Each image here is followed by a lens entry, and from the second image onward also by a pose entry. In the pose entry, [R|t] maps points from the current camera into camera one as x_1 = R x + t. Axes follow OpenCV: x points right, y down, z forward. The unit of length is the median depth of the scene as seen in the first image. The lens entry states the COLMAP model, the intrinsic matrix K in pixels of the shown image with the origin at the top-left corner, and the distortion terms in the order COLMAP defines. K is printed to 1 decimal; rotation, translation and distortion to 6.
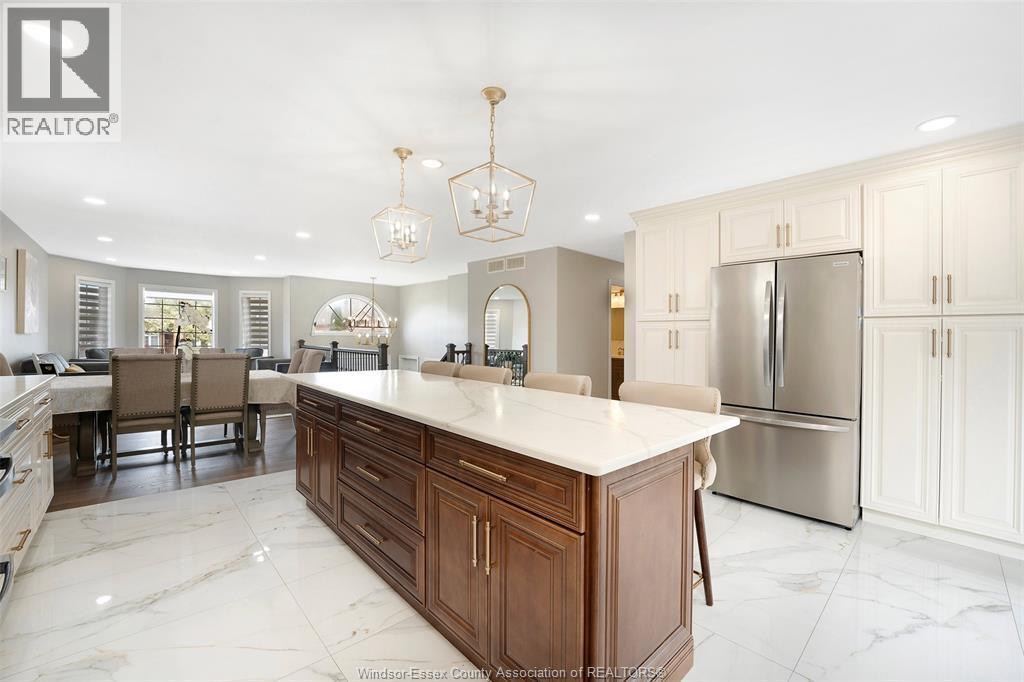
lens RADIAL K [[428.5, 0, 527.0], [0, 428.5, 345.9], [0, 0, 1]] dist [-0.025765, 0.000103]
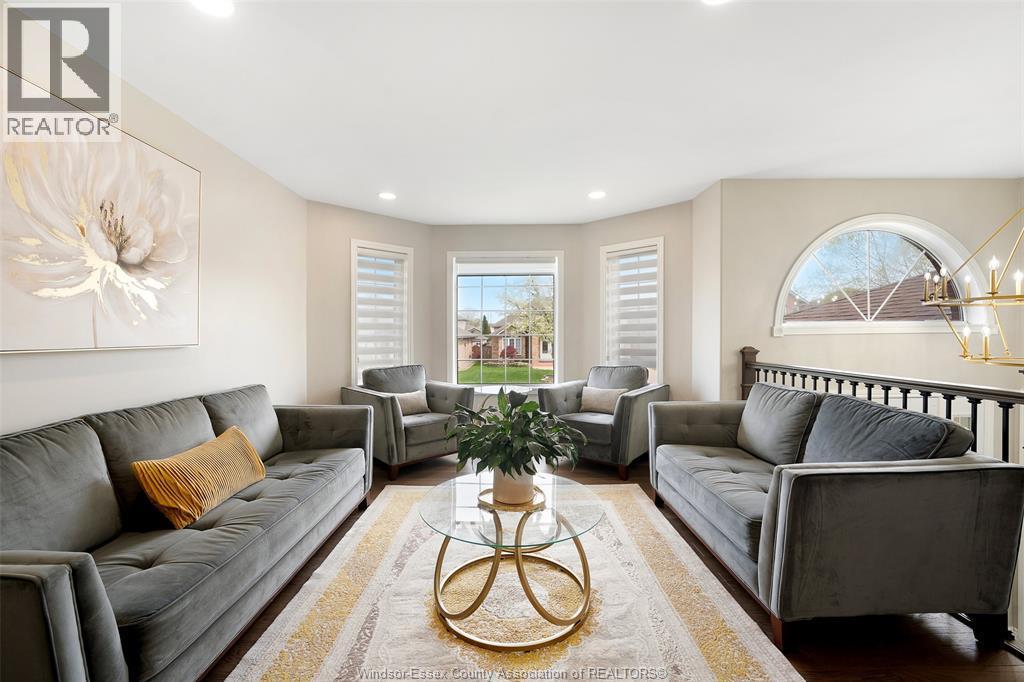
lens RADIAL K [[416.6, 0, 511.4], [0, 416.6, 336.7], [0, 0, 1]] dist [-0.017778, 0.000537]
pose [[0.720066, -0.018046, -0.693671, -0.467904], [0.006859, 0.999798, -0.018890, -0.020287], [0.693871, 0.008845, 0.720045, 0.648985]]
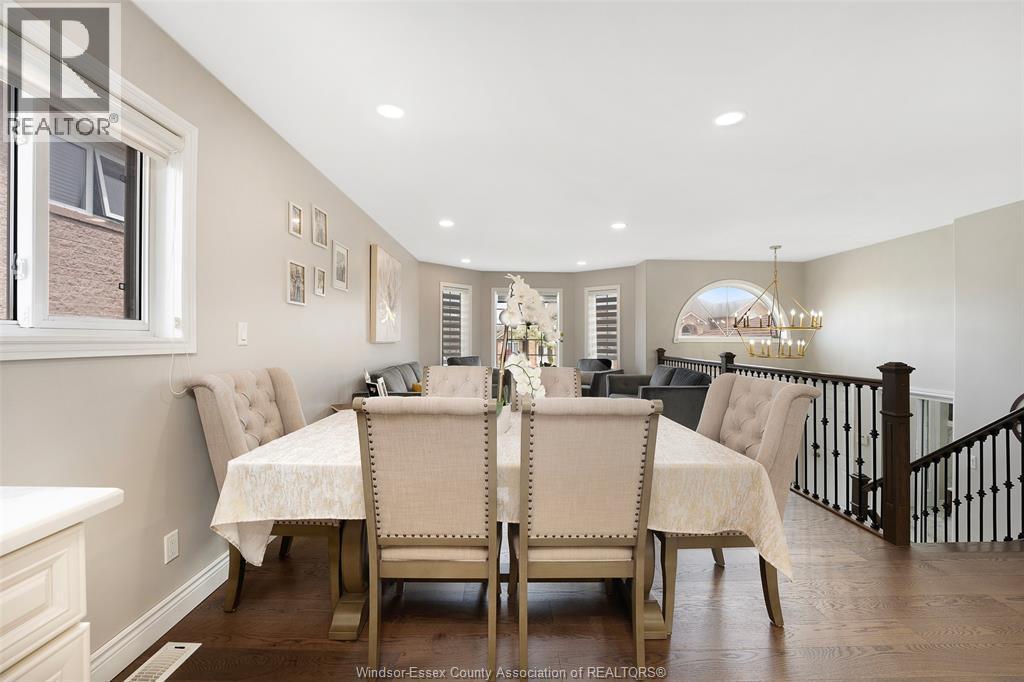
lens RADIAL K [[416.6, 0, 511.4], [0, 416.6, 336.7], [0, 0, 1]] dist [-0.017778, 0.000537]
pose [[0.736364, -0.013683, -0.676448, -0.266034], [-0.010484, 0.999445, -0.031628, -0.010284], [0.676505, 0.030382, 0.735811, 0.347627]]
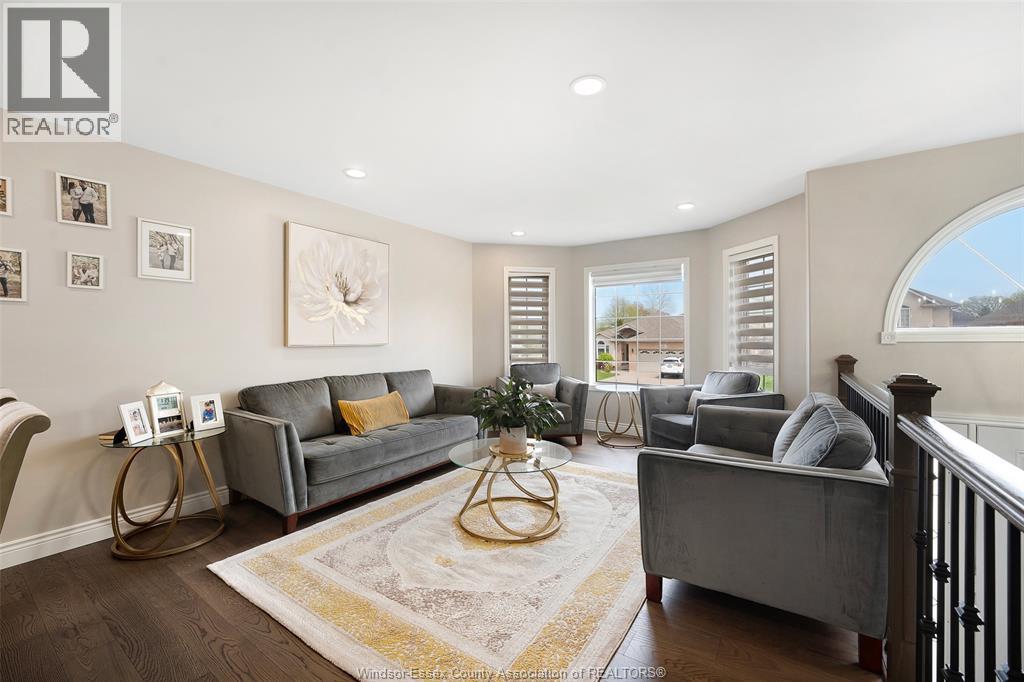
lens RADIAL K [[428.5, 0, 527.0], [0, 428.5, 345.9], [0, 0, 1]] dist [-0.025765, 0.000103]
pose [[0.216935, -0.000493, -0.976186, -0.287164], [-0.012036, 0.999923, -0.003180, -0.019877], [0.976112, 0.012439, 0.216912, 0.753084]]
